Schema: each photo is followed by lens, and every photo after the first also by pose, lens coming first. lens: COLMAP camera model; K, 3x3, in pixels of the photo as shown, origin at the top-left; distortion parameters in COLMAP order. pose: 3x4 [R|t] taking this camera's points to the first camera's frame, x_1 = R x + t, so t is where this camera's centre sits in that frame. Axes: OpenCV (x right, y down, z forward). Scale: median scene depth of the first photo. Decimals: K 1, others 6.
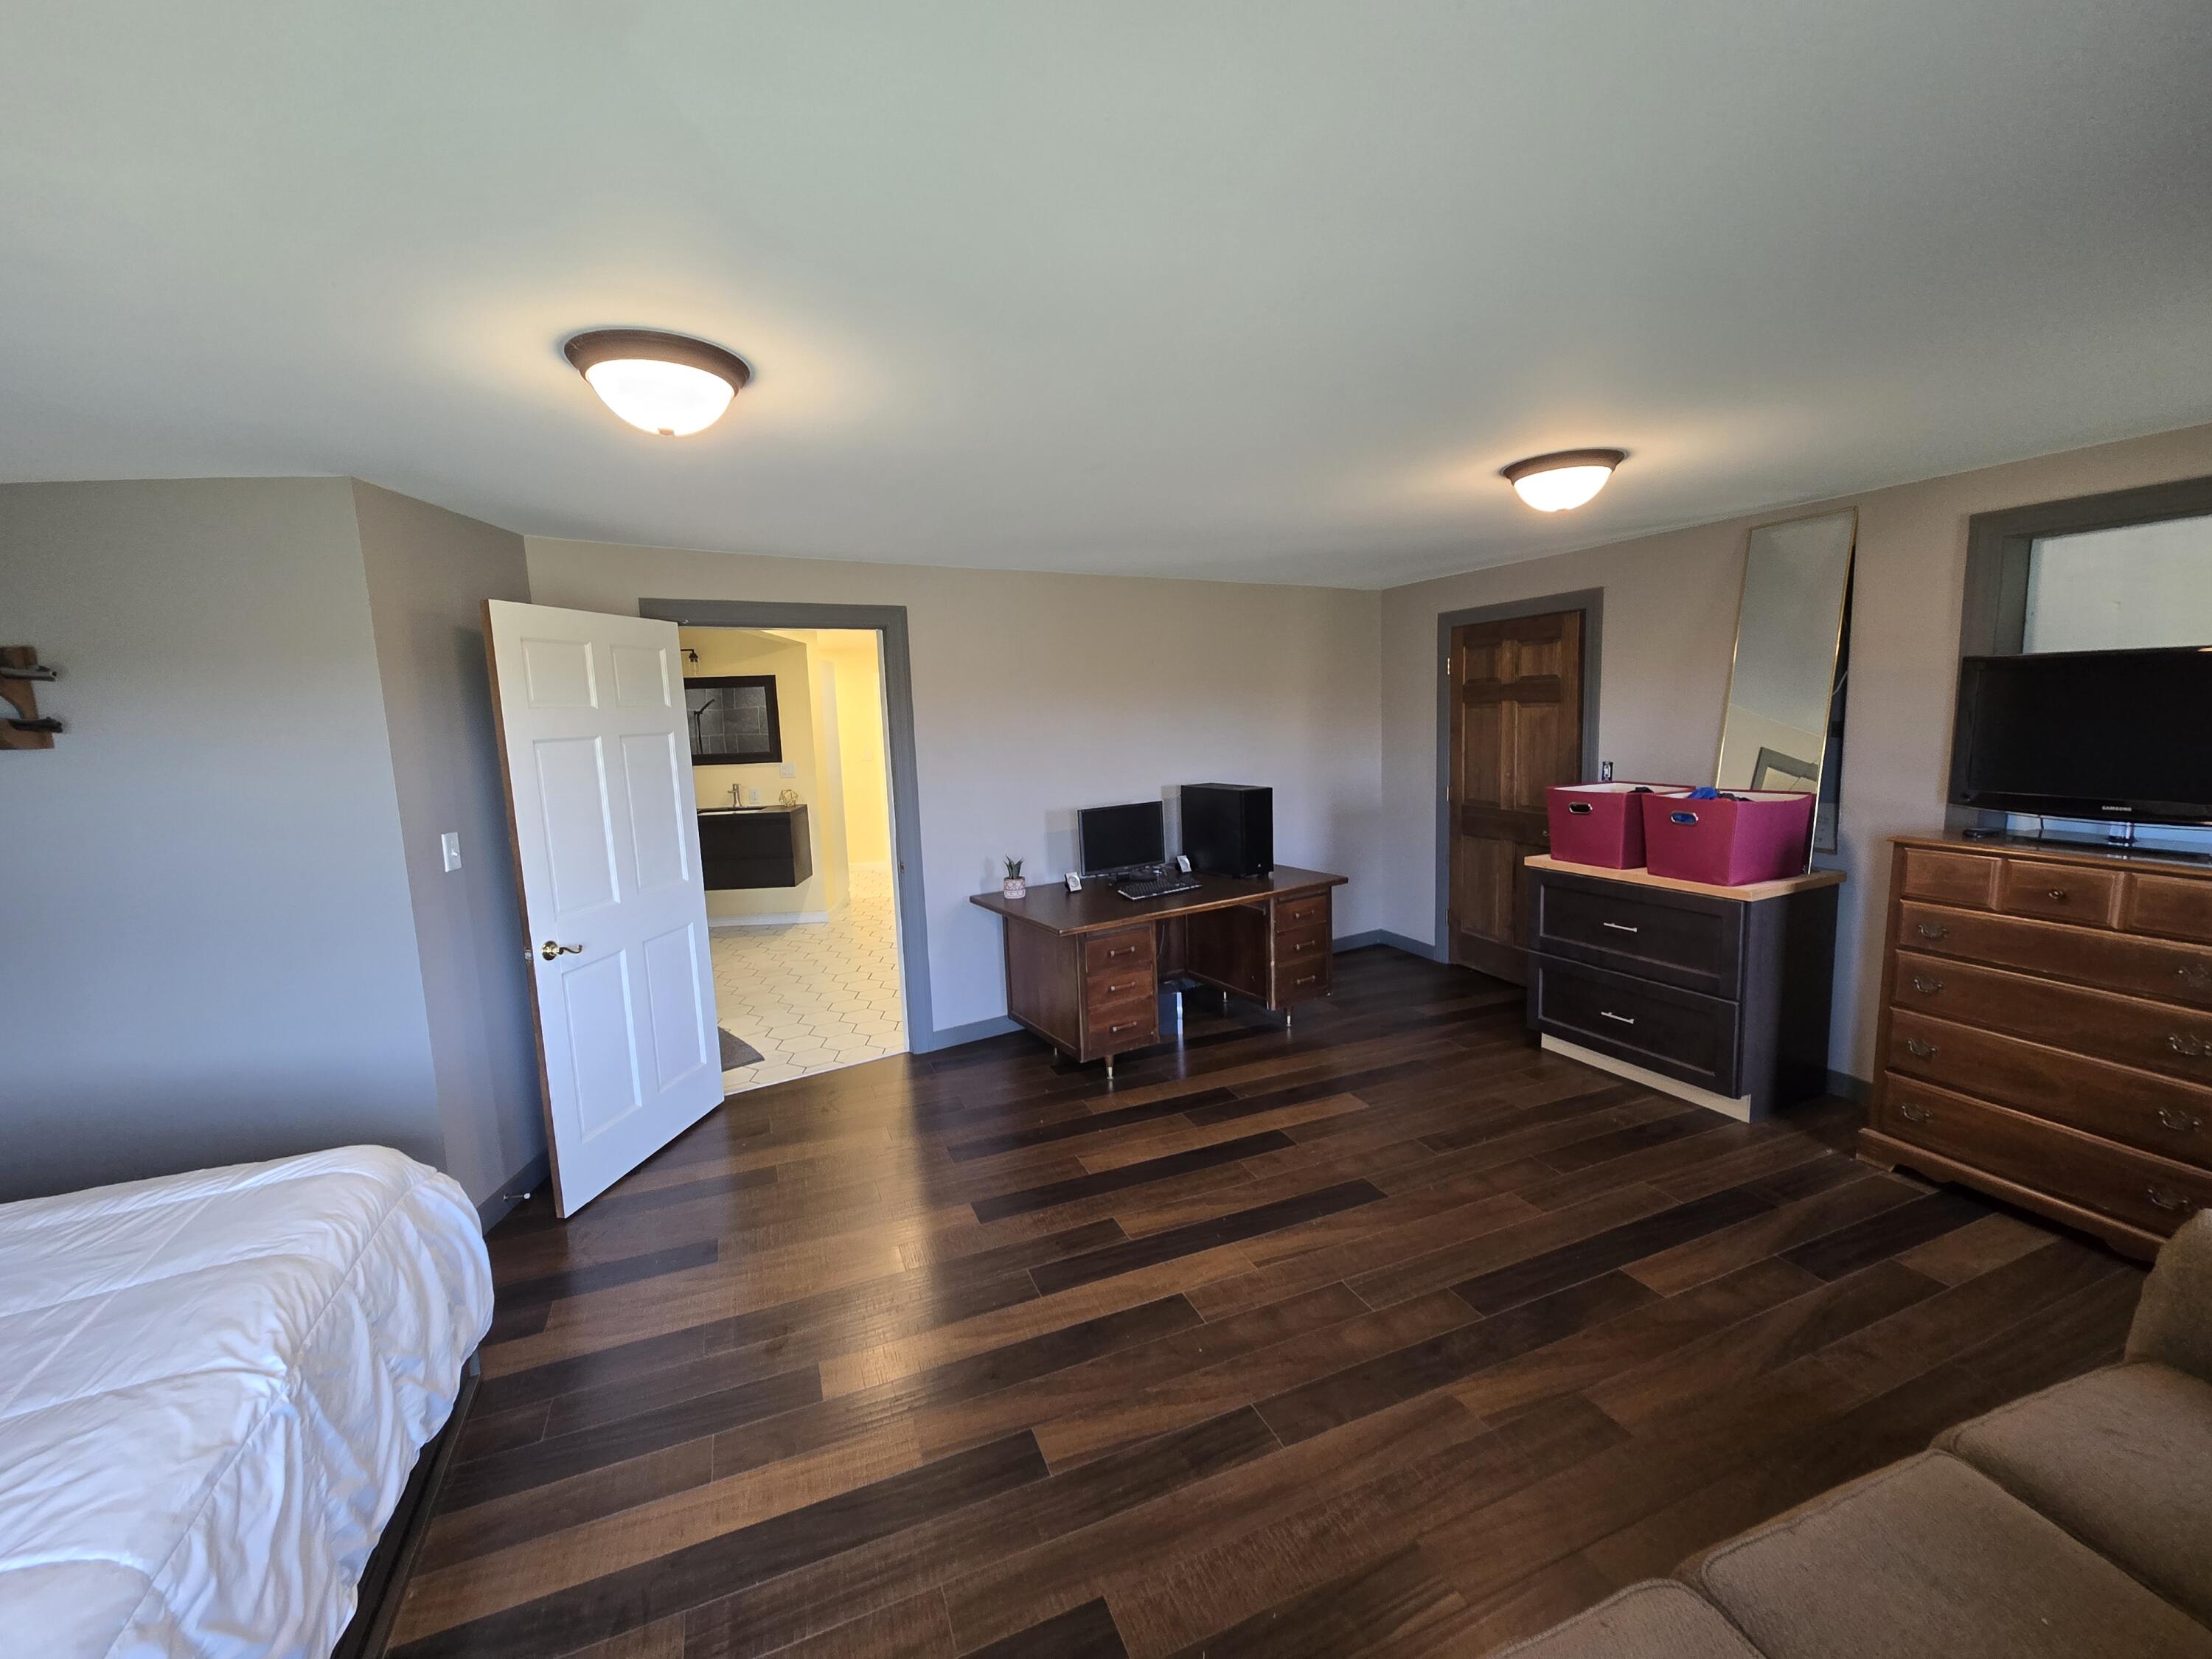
lens RADIAL K [[877.5, 0, 1106.0], [0, 877.5, 829.5], [0, 0, 1]] dist [0.000098, 0.000043]
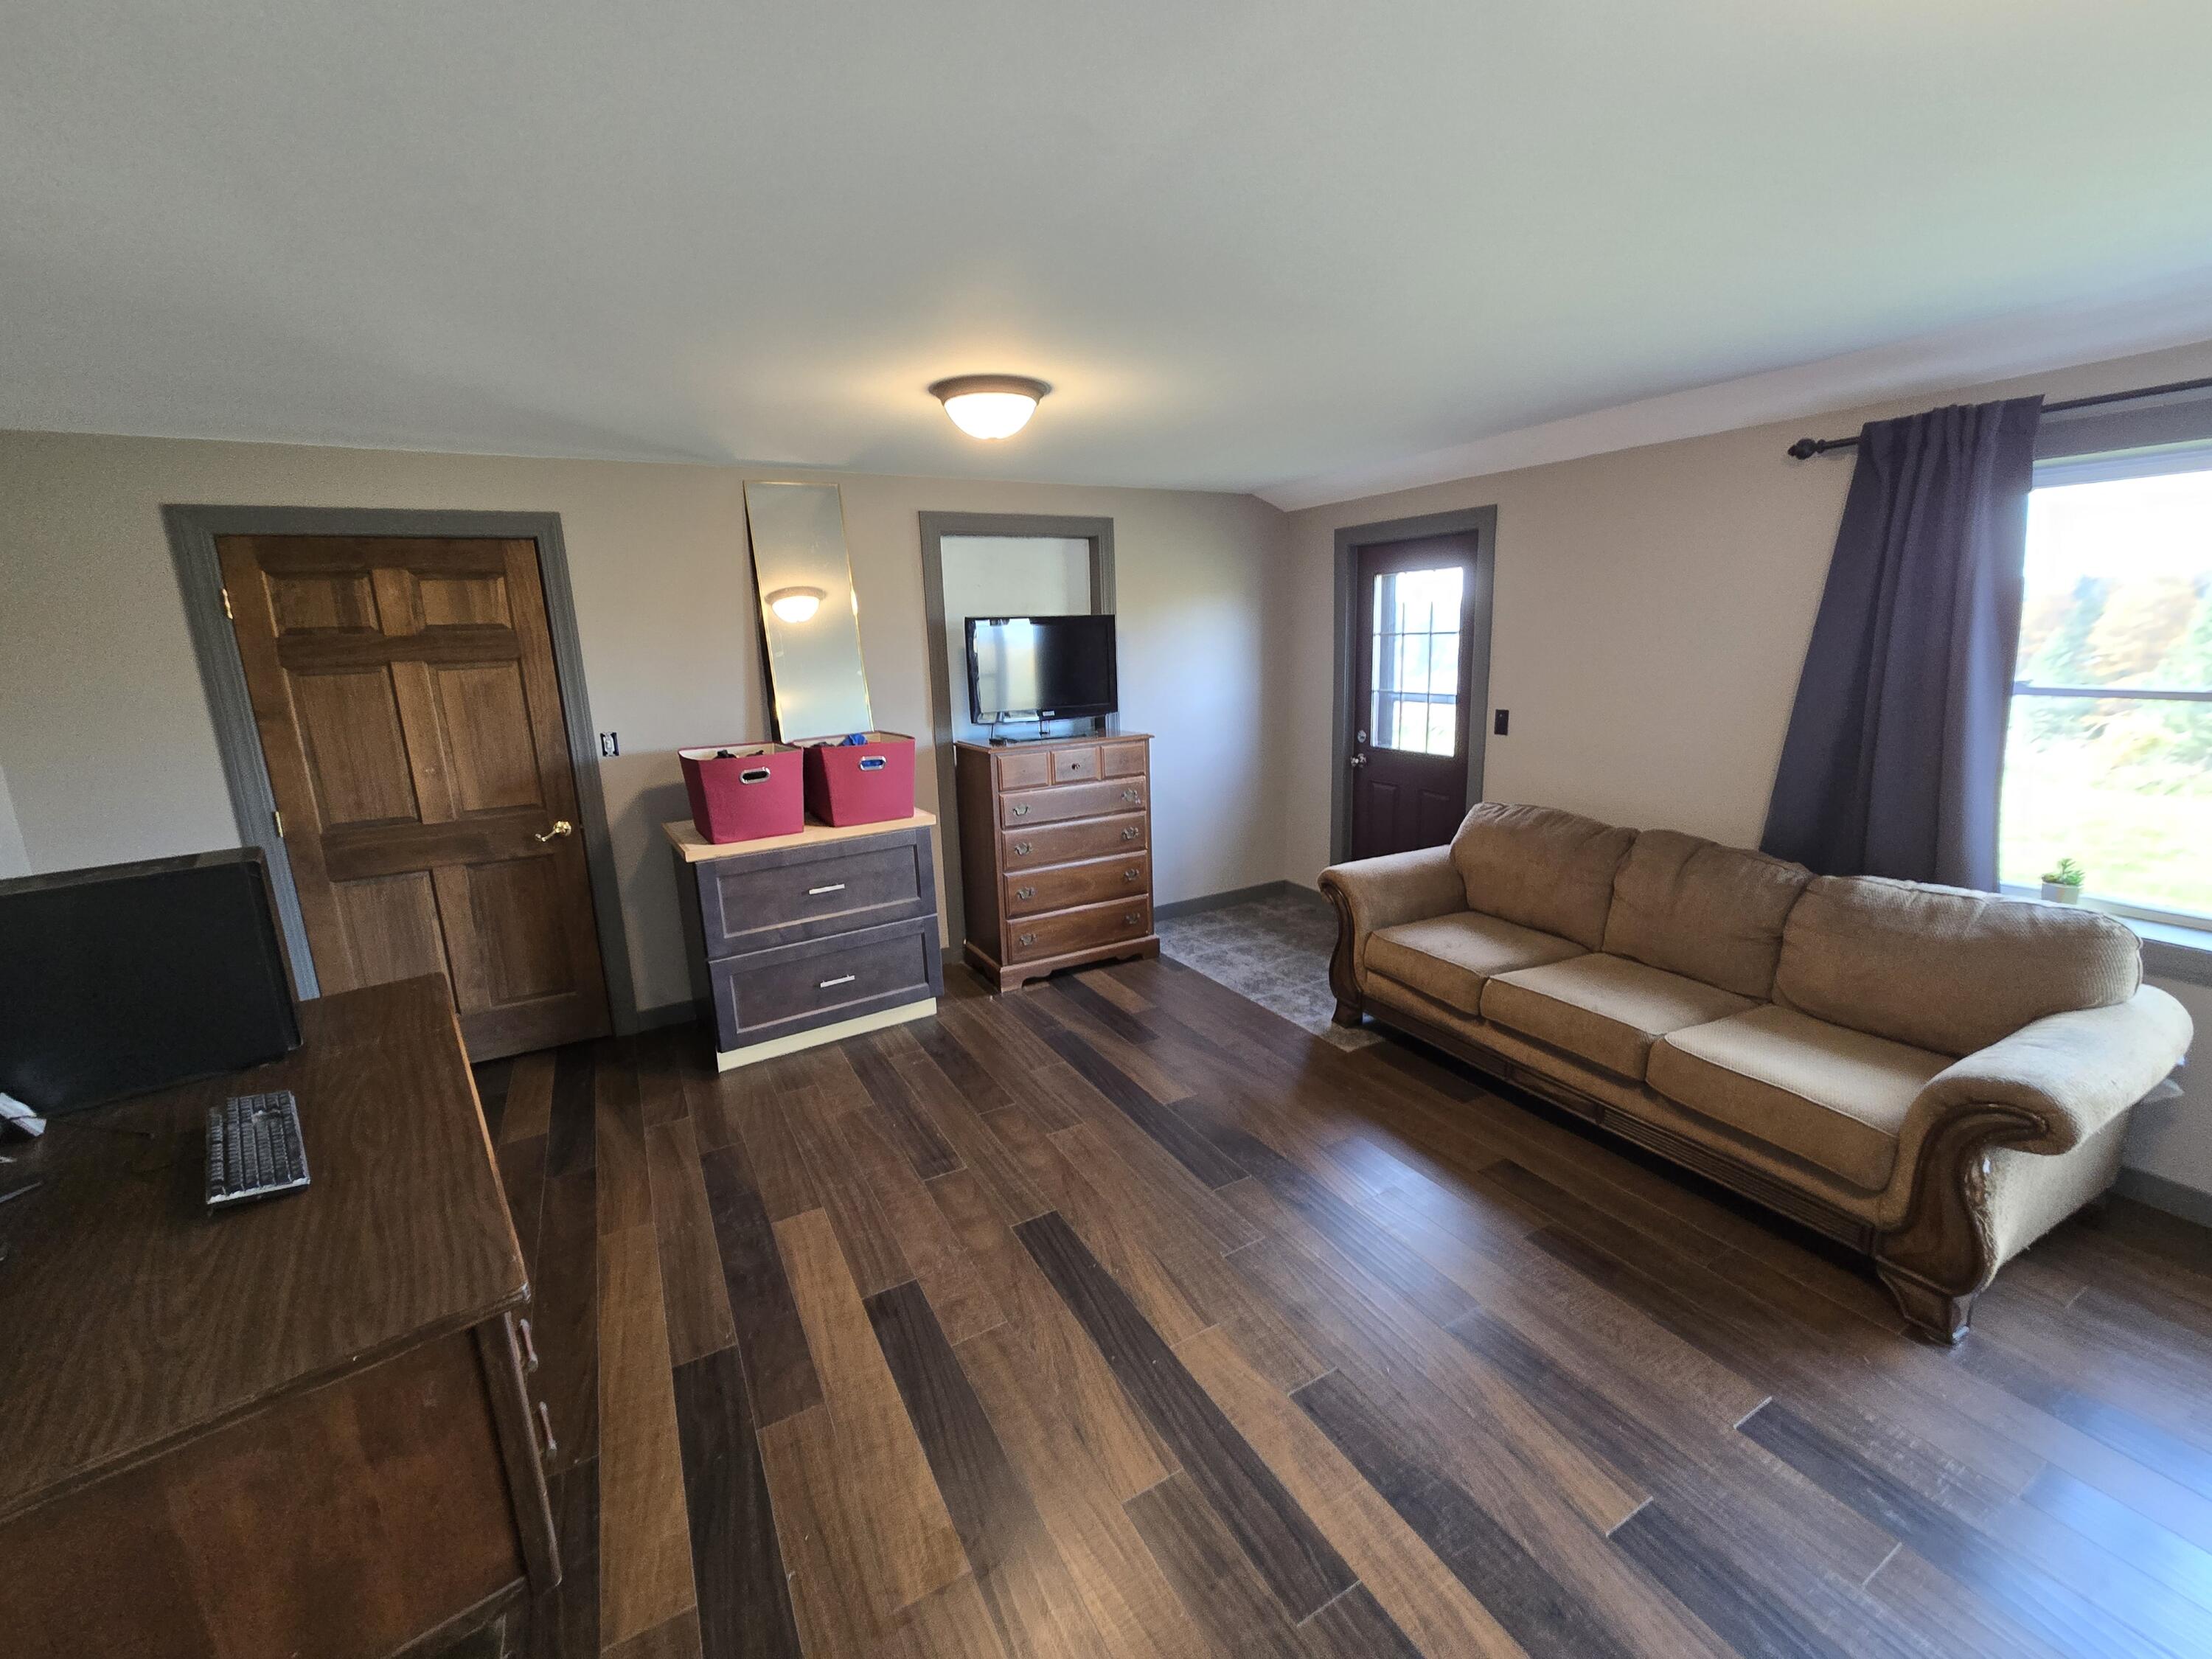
lens RADIAL K [[902.9, 0, 1106.0], [0, 902.9, 829.5], [0, 0, 1]] dist [-0.000063, 0.000342]
pose [[-0.108191, -0.178213, 0.978026, -0.428178], [0.172983, 0.965418, 0.195051, -0.097973], [-0.978965, 0.190285, -0.073622, 0.825080]]
